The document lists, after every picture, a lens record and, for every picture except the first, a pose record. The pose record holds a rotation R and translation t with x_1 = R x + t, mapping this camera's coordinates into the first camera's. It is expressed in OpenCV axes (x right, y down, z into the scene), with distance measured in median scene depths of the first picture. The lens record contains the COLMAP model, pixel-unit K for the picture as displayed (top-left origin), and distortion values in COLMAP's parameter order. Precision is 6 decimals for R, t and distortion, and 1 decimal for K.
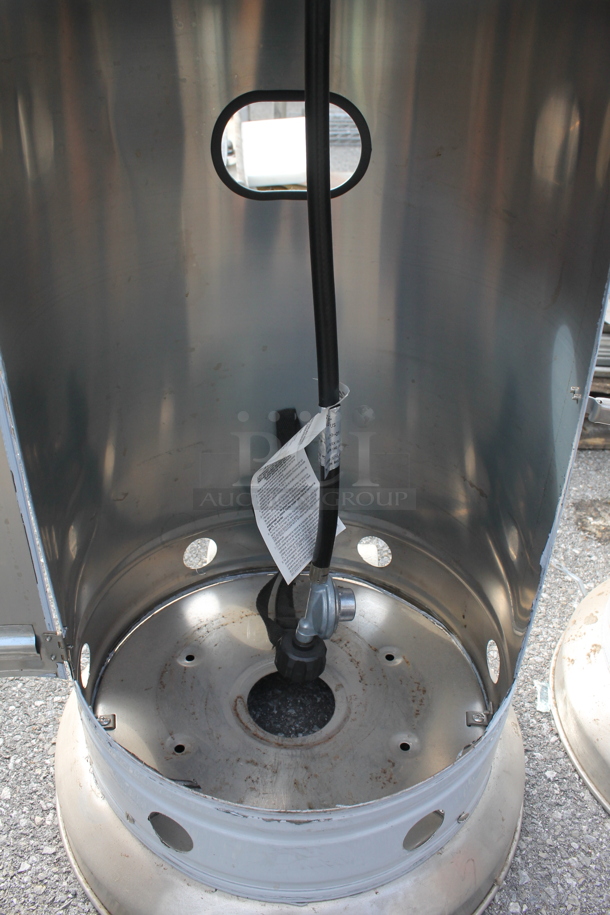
lens RADIAL K [[770.2, 0, 292.9], [0, 770.2, 457.0], [0, 0, 1]] dist [-0.169094, 0.152243]
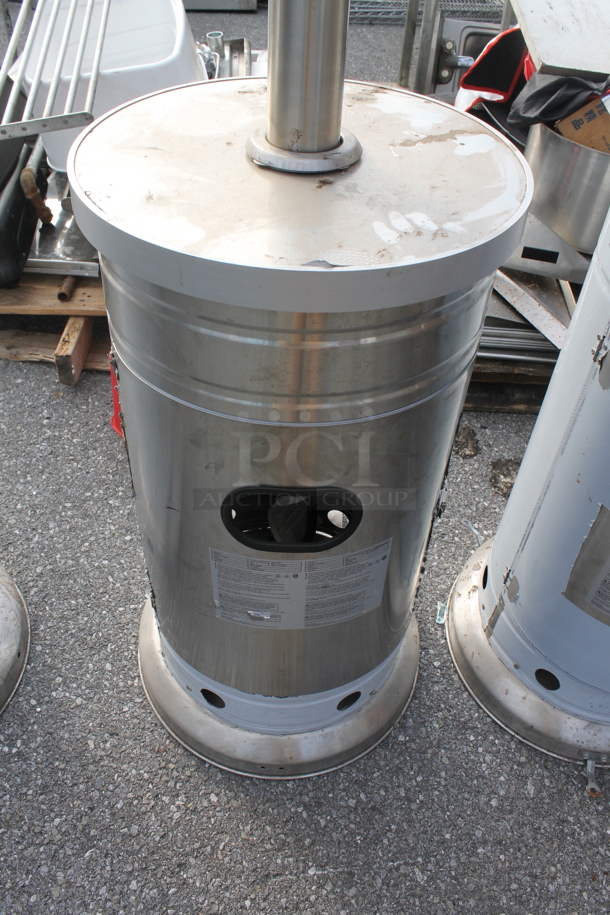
lens RADIAL K [[770.2, 0, 292.9], [0, 770.2, 457.0], [0, 0, 1]] dist [-0.169094, 0.152243]
pose [[0.999578, 0.028778, 0.003878, 0.008685], [-0.028905, 0.973280, 0.227796, -0.405410], [0.002781, -0.227812, 0.973701, -0.550774]]
